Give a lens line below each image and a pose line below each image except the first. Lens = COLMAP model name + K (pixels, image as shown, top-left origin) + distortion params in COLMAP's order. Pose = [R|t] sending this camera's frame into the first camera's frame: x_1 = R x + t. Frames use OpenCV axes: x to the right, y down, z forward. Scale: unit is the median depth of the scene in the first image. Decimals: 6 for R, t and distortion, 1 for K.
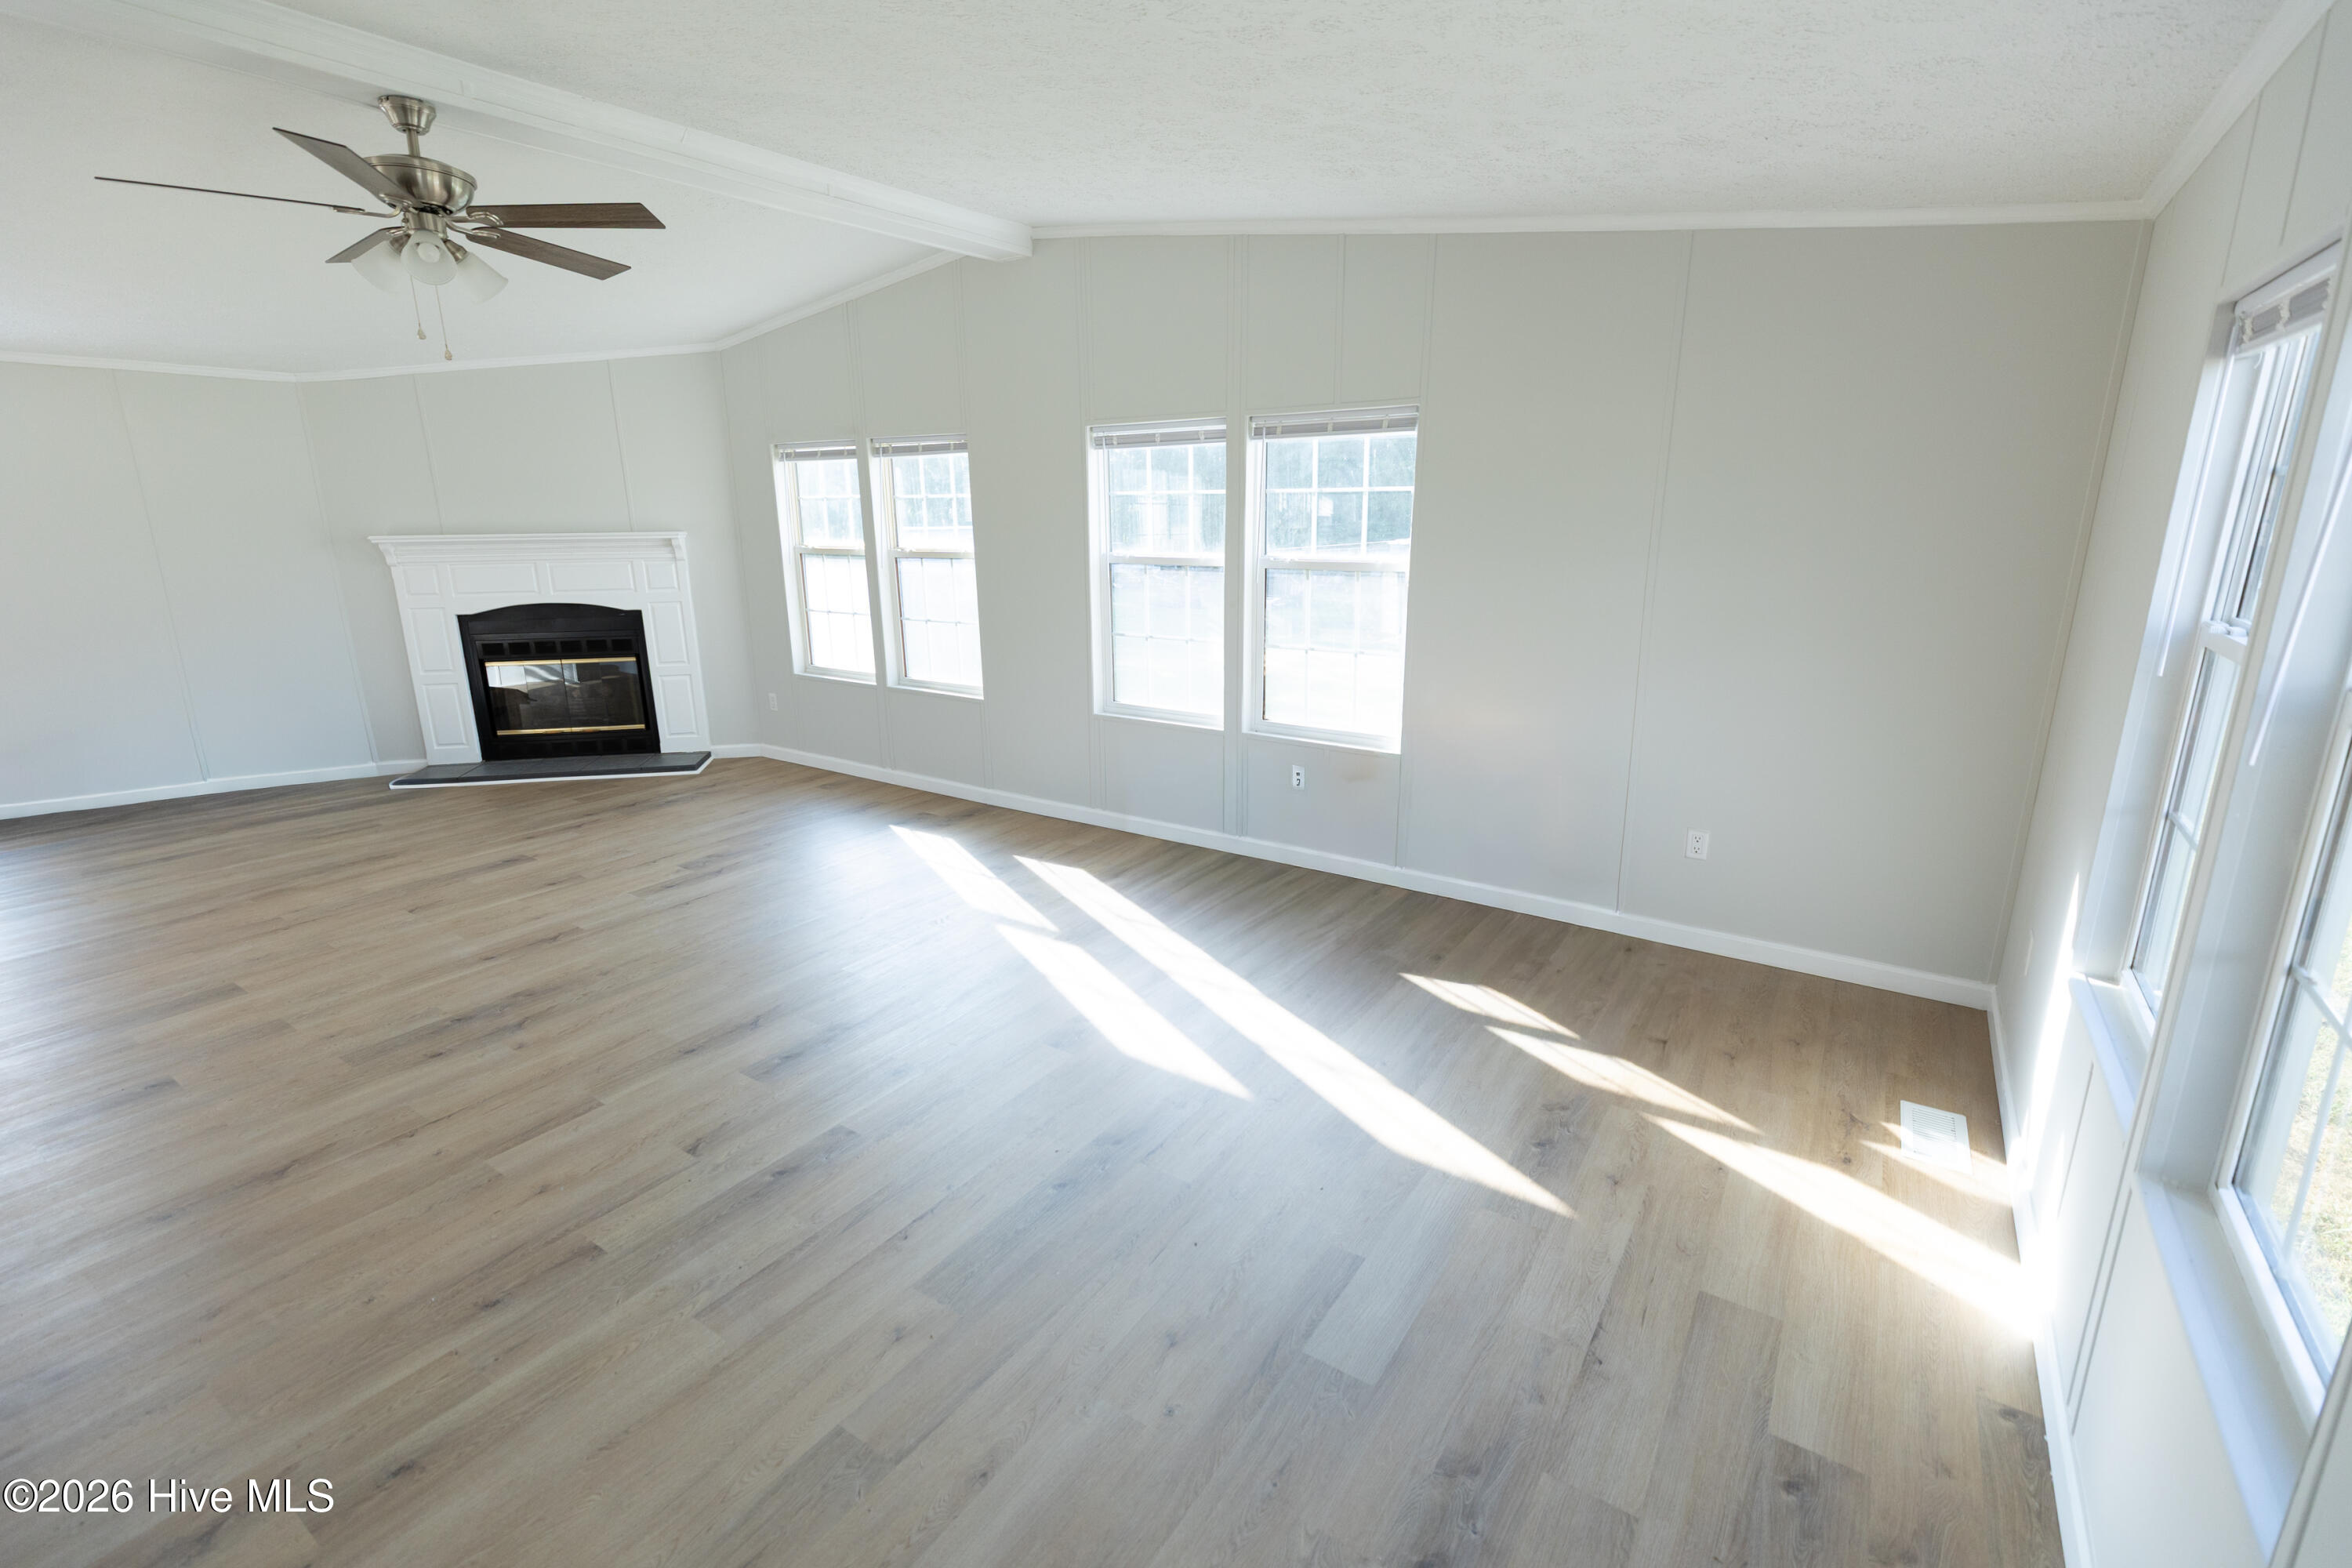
lens RADIAL K [[1052.3, 0, 1166.3], [0, 1052.3, 781.7], [0, 0, 1]] dist [0.004516, -0.001354]
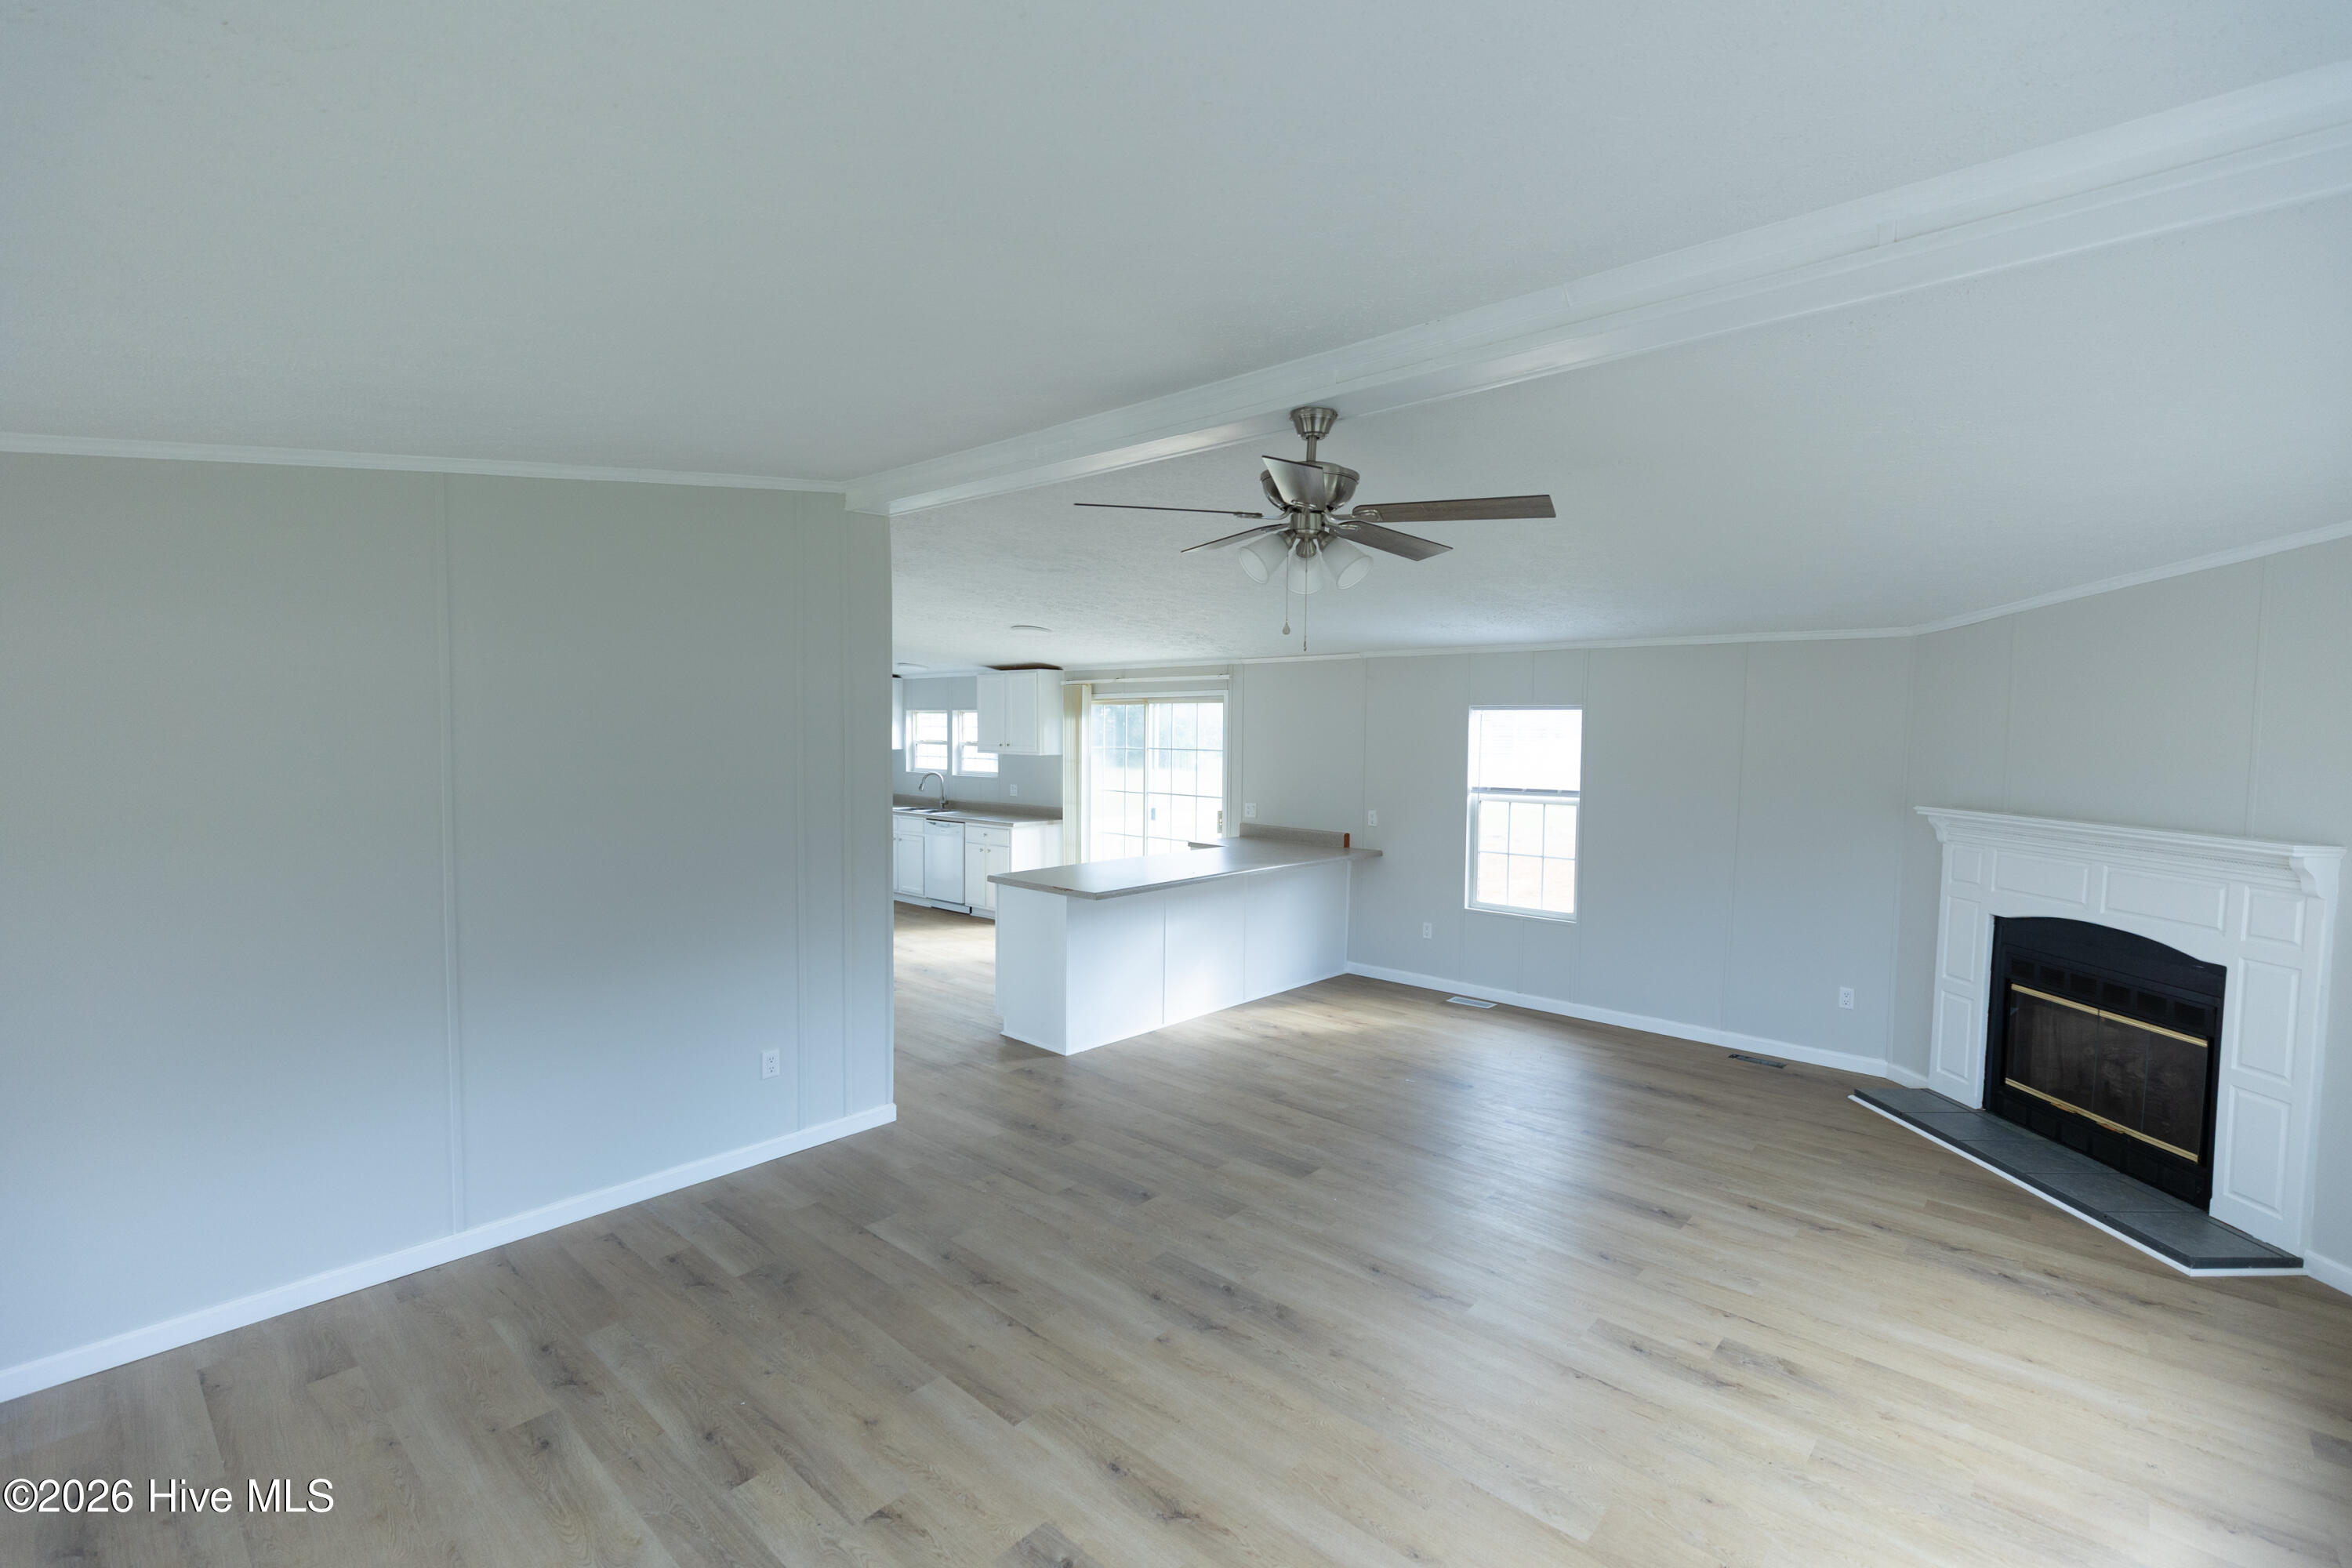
lens RADIAL K [[1052.3, 0, 1182.7], [0, 1052.3, 785.7], [0, 0, 1]] dist [0.004516, -0.001354]
pose [[-0.137935, 0.066566, -0.988202, 0.203230], [-0.265198, 0.958826, 0.101604, -0.229503], [0.954277, 0.276084, -0.114602, 0.683045]]
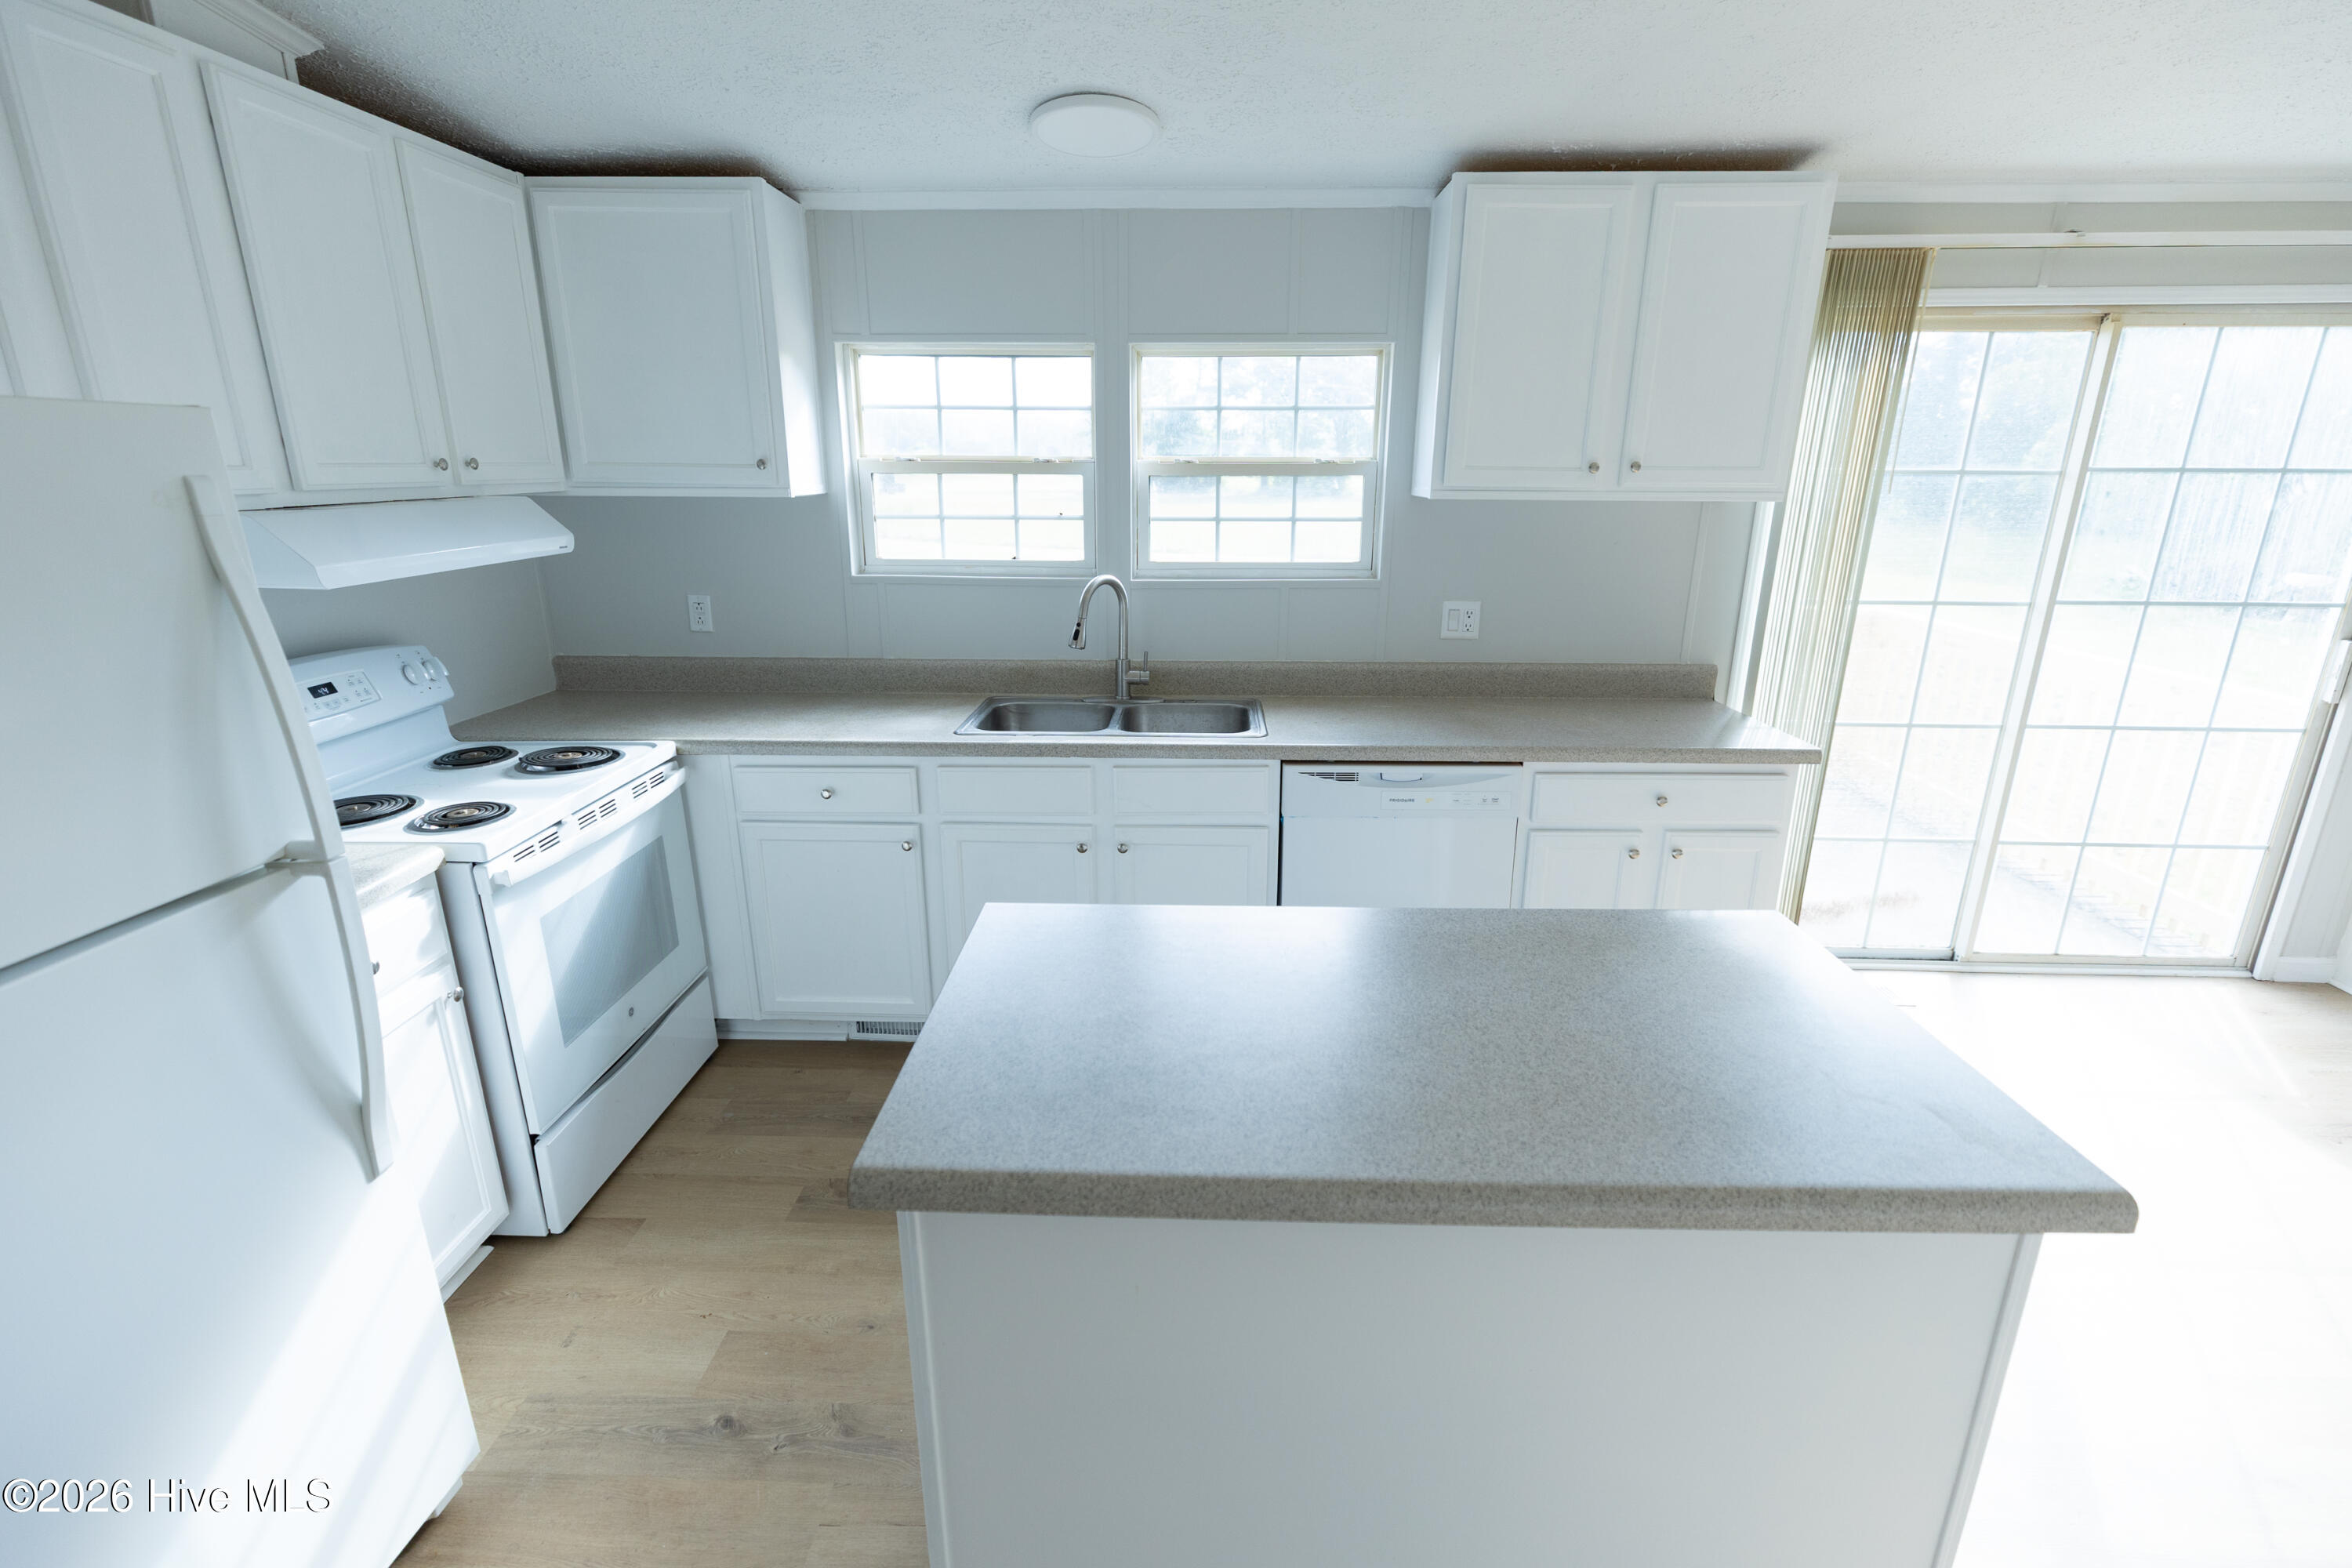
lens RADIAL K [[1052.3, 0, 1175.4], [0, 1052.3, 778.5], [0, 0, 1]] dist [0.004516, -0.001354]
pose [[0.538510, 0.263143, -0.800477, -0.411336], [-0.230082, 0.959805, 0.160735, -0.095803], [0.810598, 0.097618, 0.577409, 0.263557]]
